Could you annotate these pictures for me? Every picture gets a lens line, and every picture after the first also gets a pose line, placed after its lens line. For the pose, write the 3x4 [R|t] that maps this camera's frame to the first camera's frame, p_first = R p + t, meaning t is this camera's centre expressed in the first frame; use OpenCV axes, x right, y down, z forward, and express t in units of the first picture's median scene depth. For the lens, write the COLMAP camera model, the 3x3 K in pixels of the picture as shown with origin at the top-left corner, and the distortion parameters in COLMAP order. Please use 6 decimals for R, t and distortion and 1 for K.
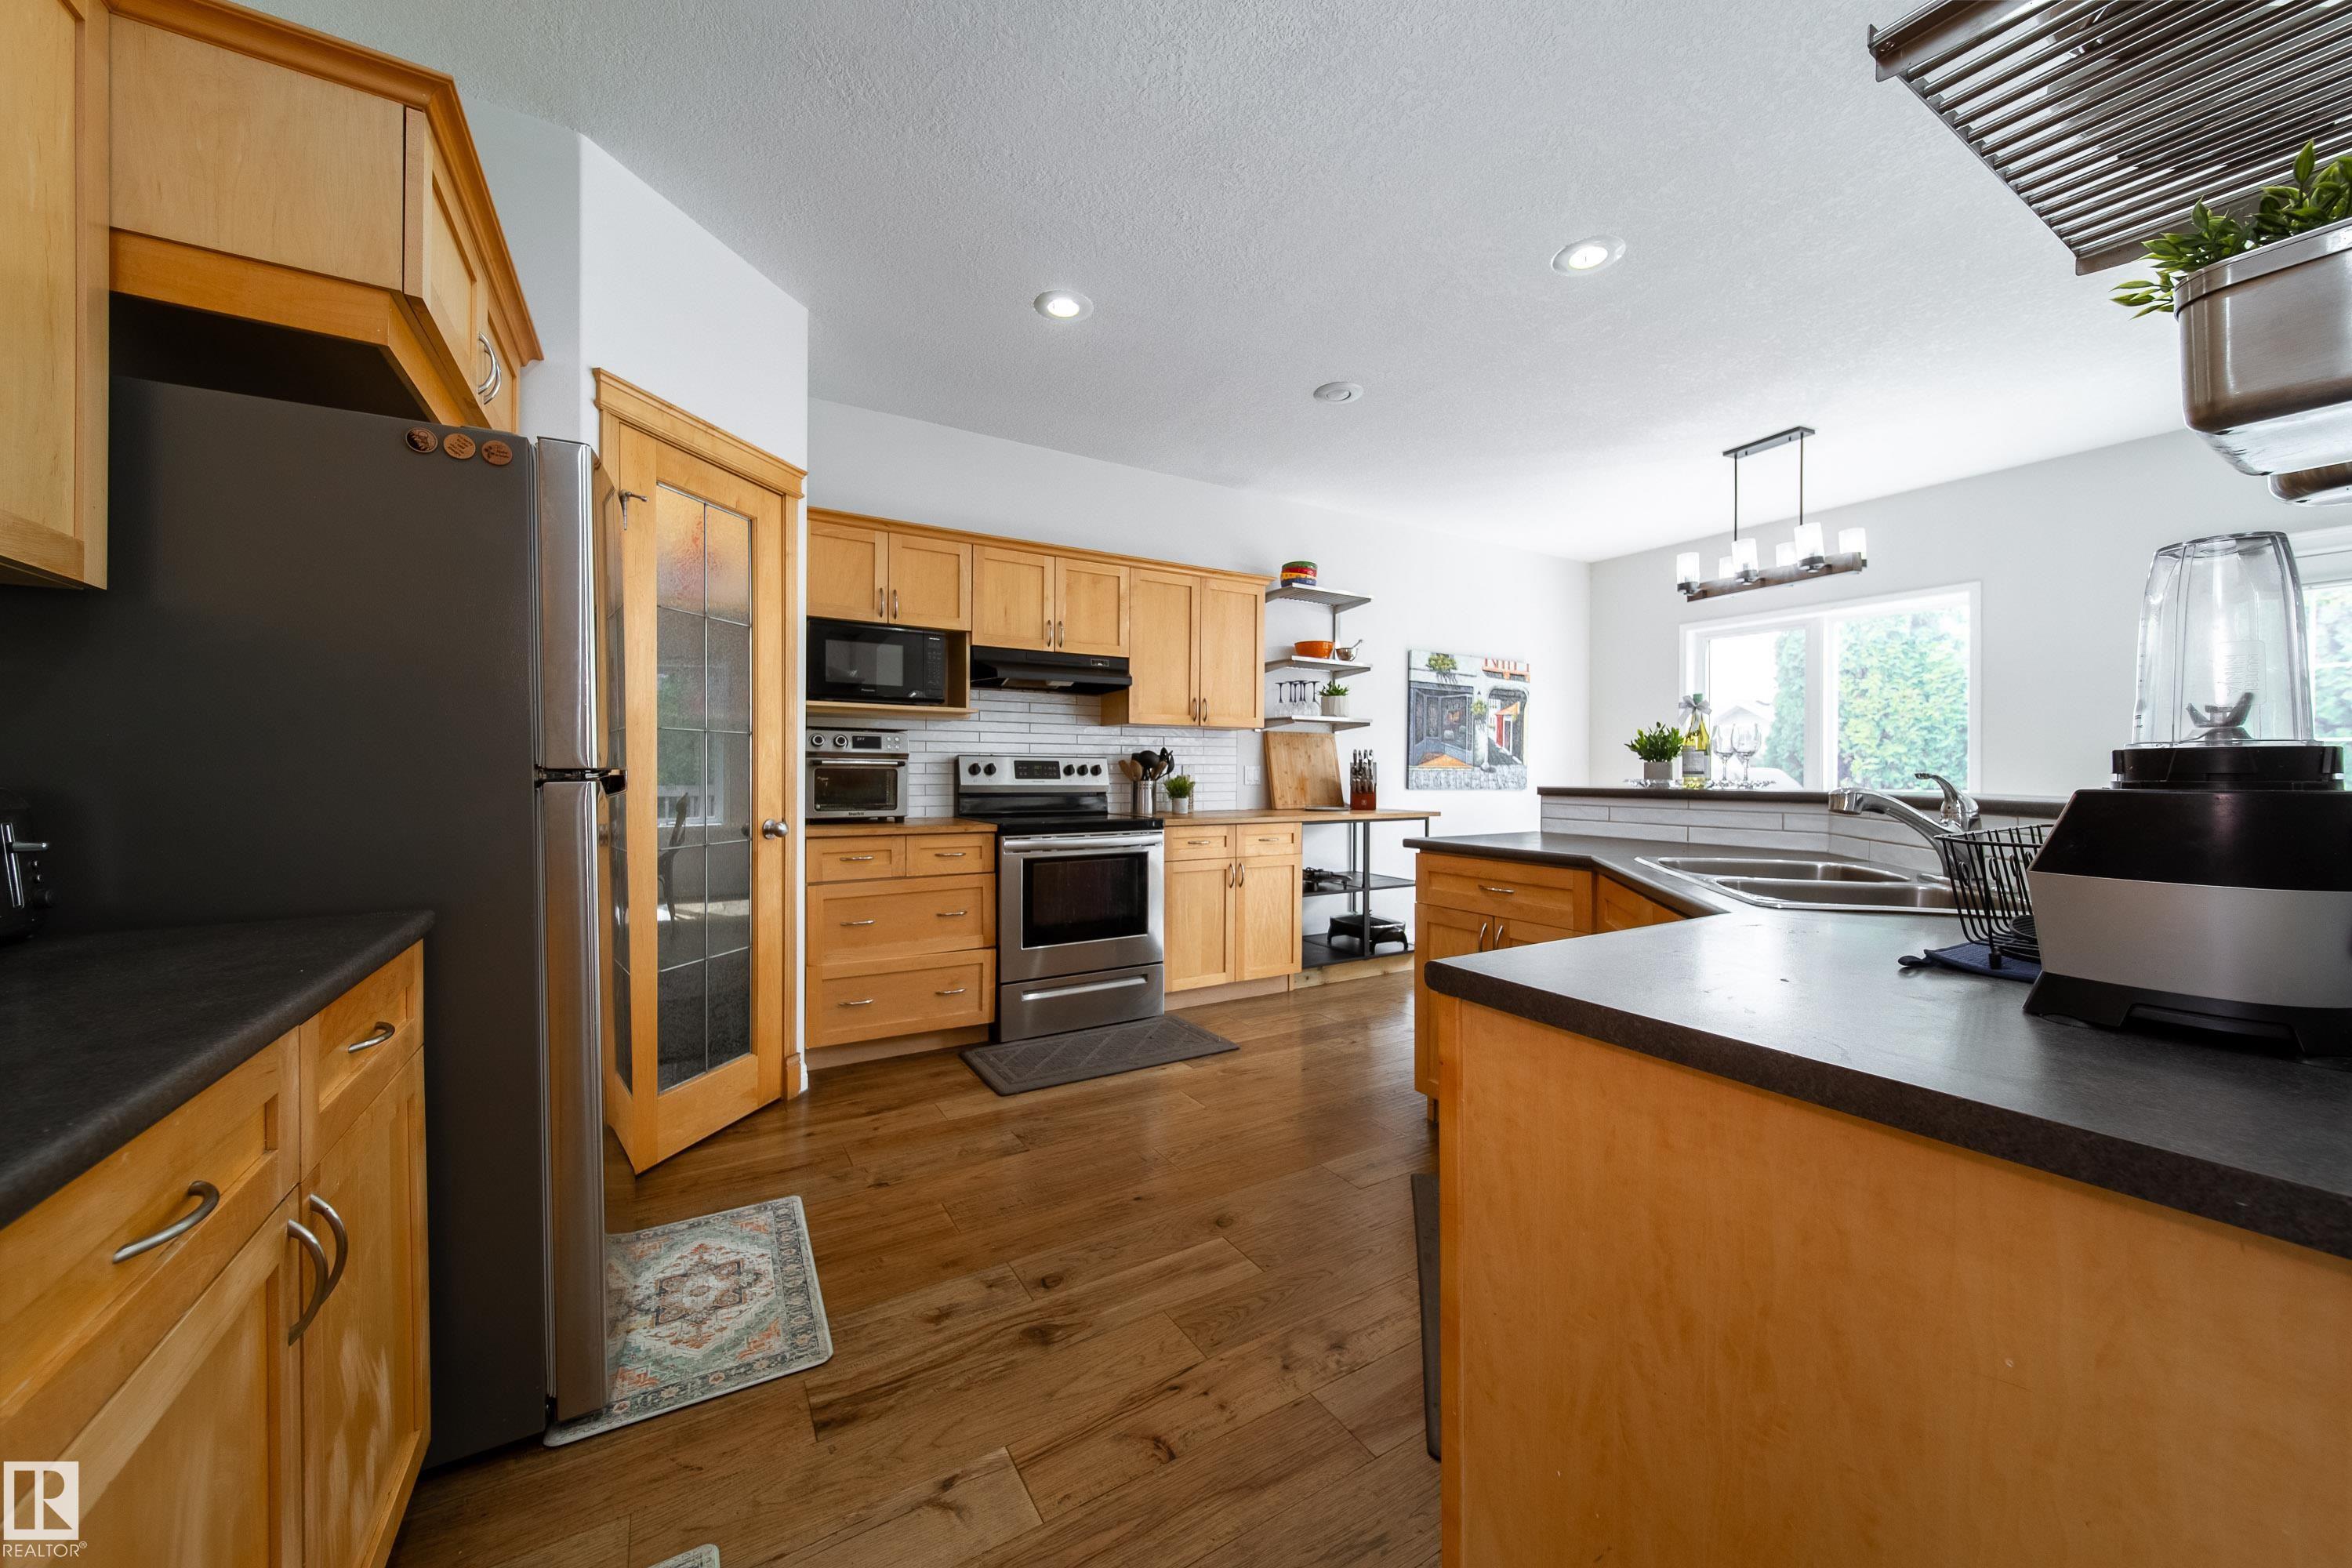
lens RADIAL K [[840.4, 0, 1178.3], [0, 840.4, 777.4], [0, 0, 1]] dist [0.002218, -0.000809]
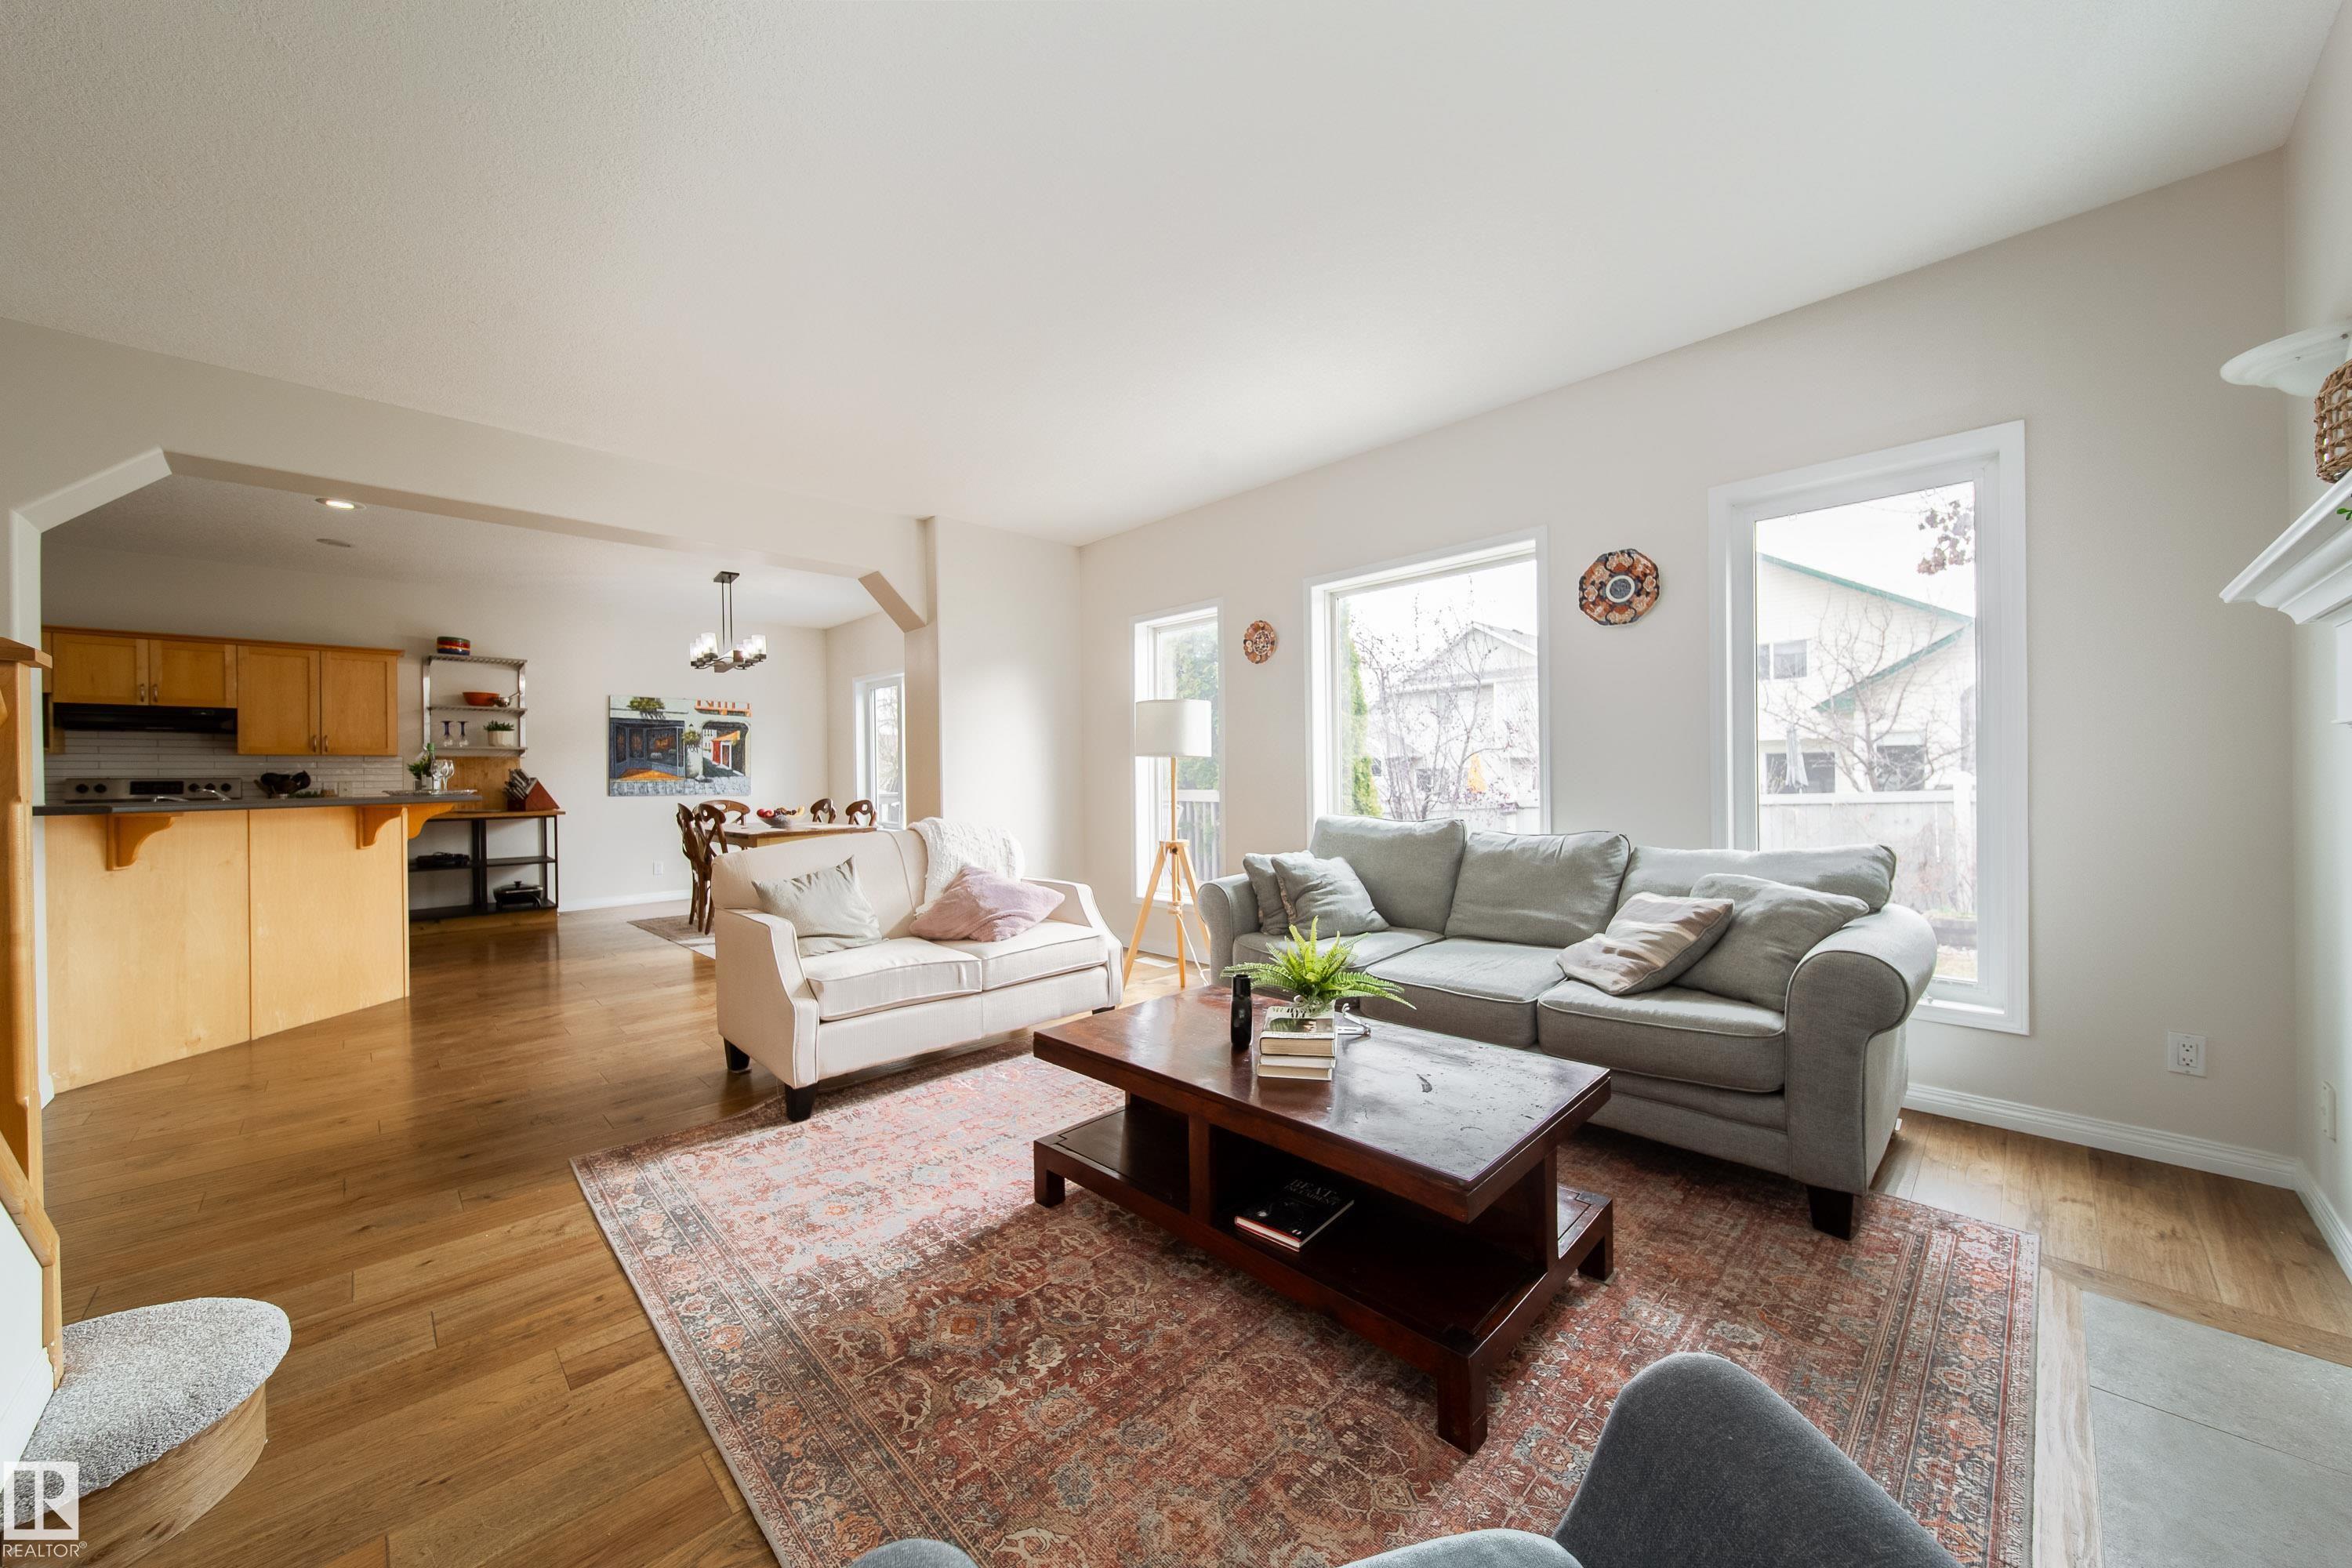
lens RADIAL K [[840.4, 0, 1184.6], [0, 840.4, 780.0], [0, 0, 1]] dist [0.002218, -0.000809]
pose [[0.972683, -0.013215, 0.231760, 1.214130], [0.013895, 0.999903, -0.001300, 0.004100], [-0.231720, 0.004485, 0.972772, -0.789453]]
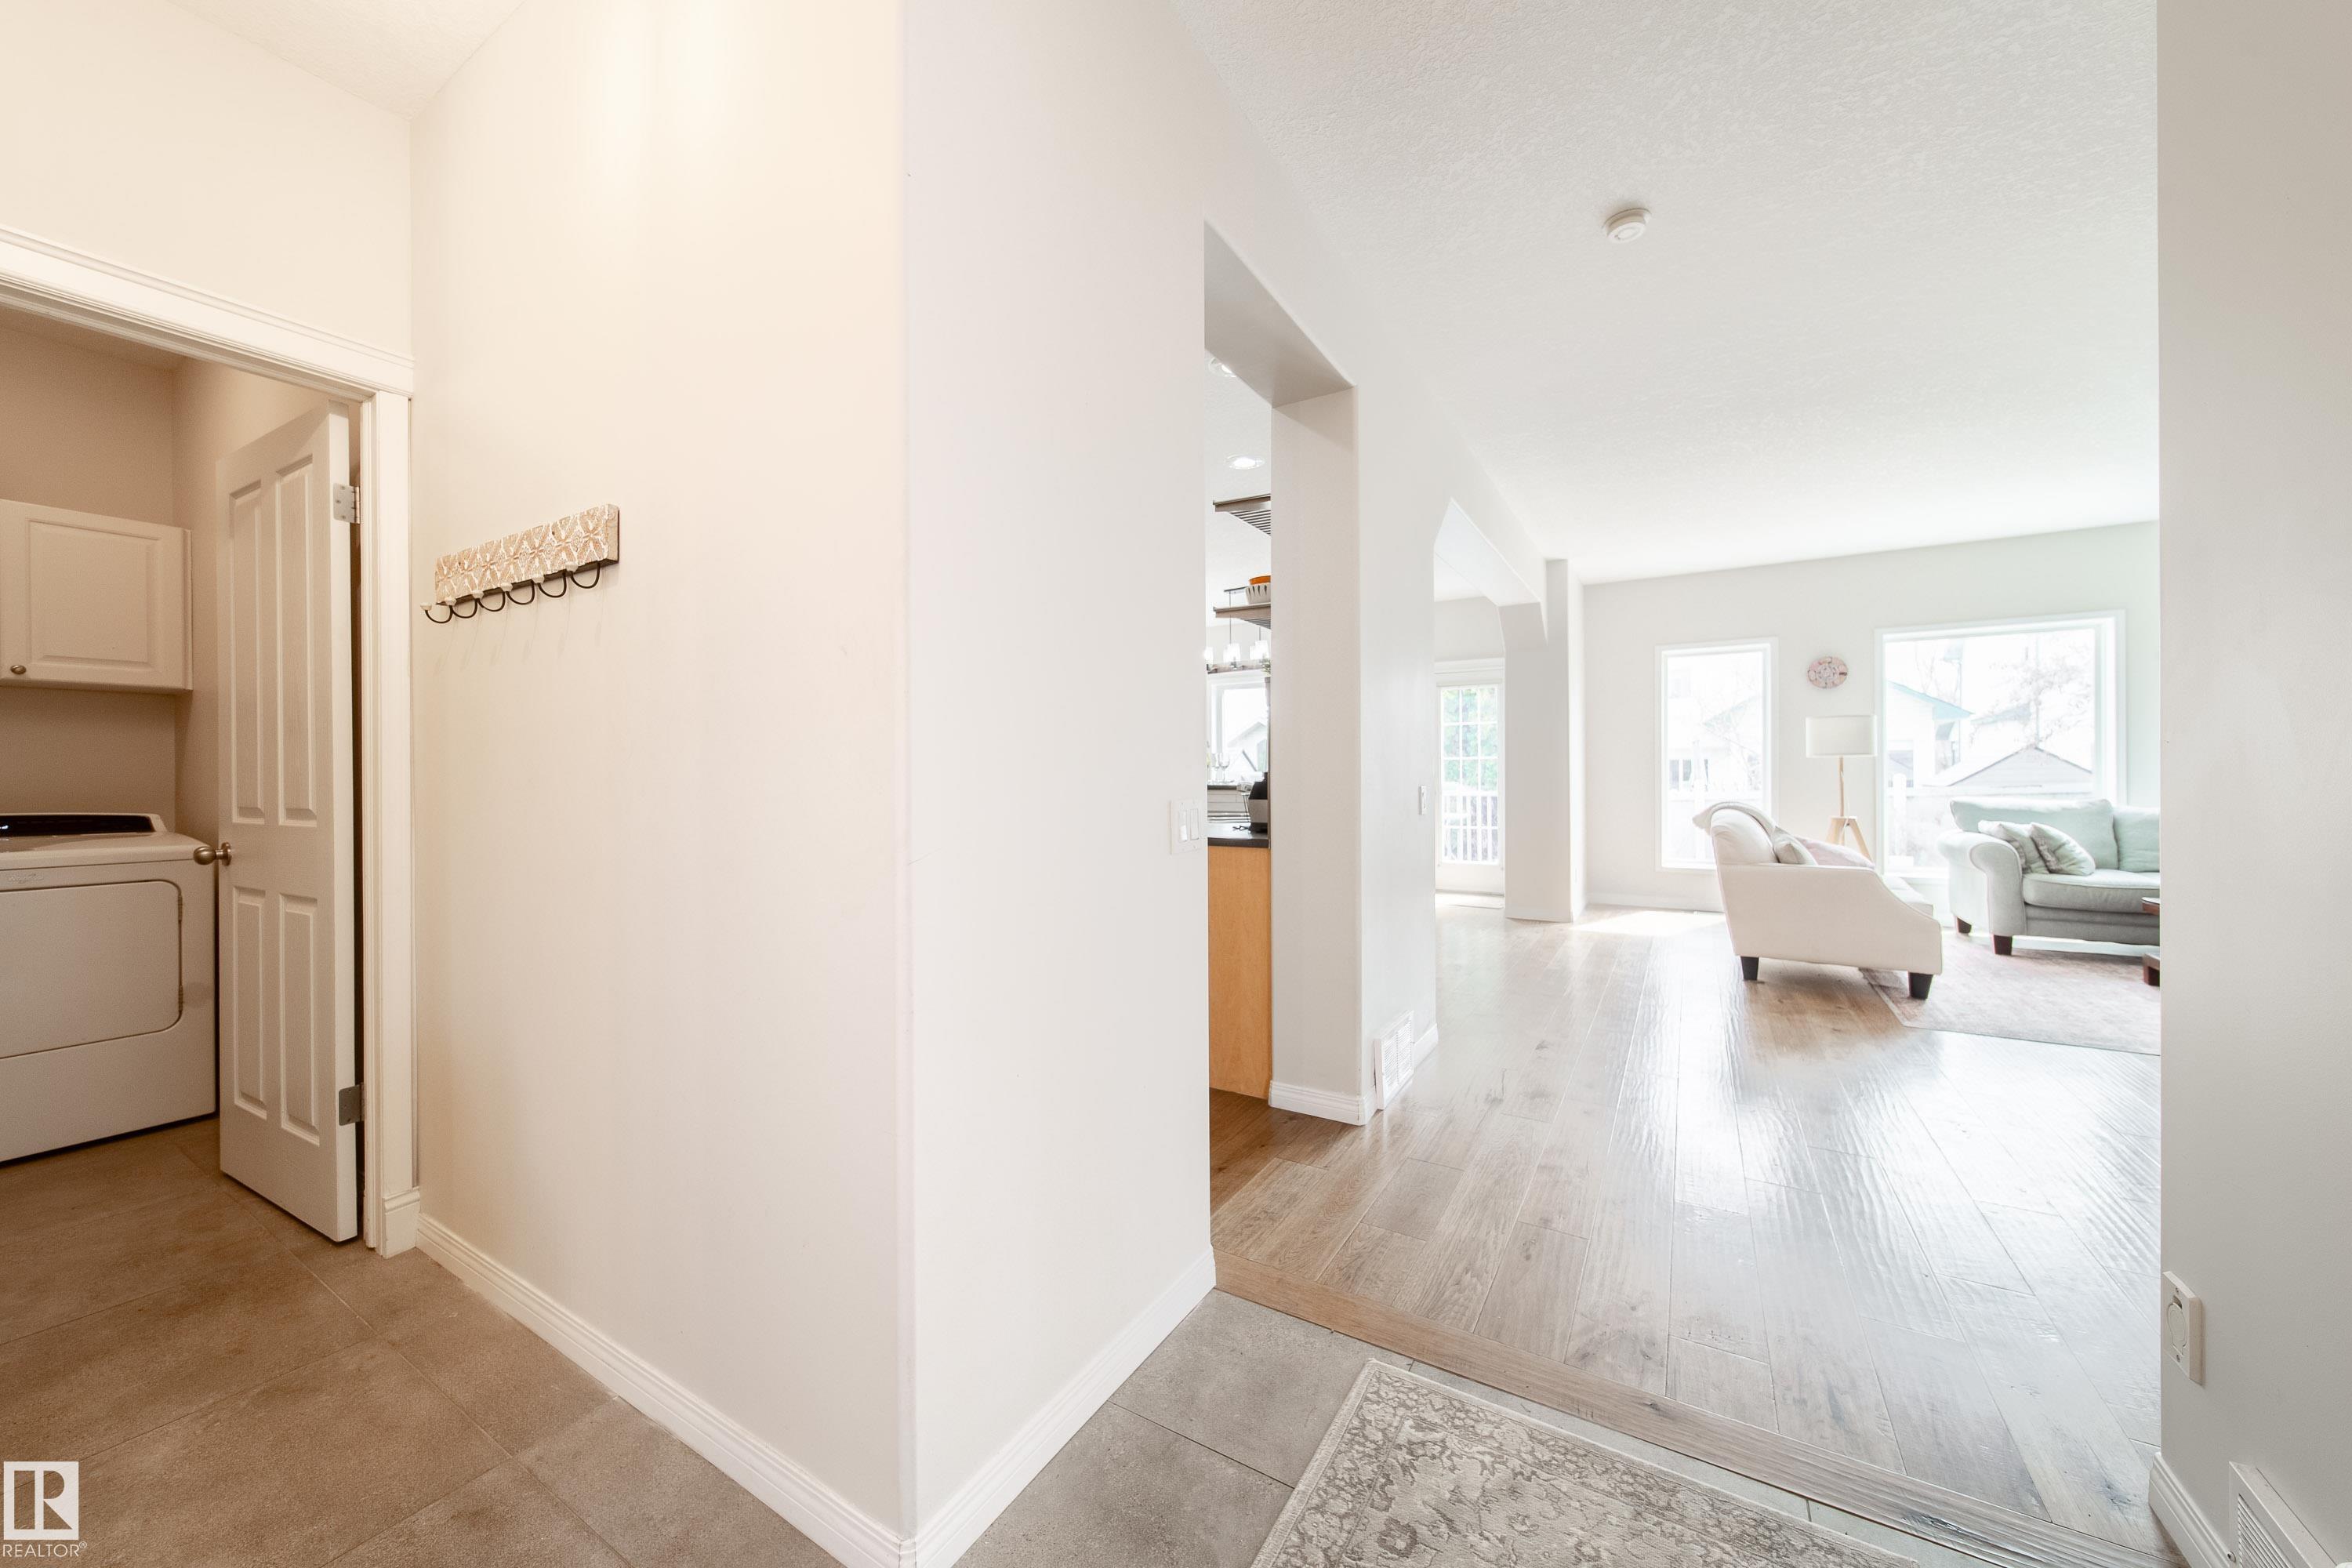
lens RADIAL K [[840.4, 0, 1176.4], [0, 840.4, 779.8], [0, 0, 1]] dist [0.002218, -0.000809]
pose [[0.887043, -0.009291, 0.461593, -0.251808], [0.011503, 0.999932, -0.001980, 0.003384], [-0.461543, 0.007066, 0.887090, -0.513471]]
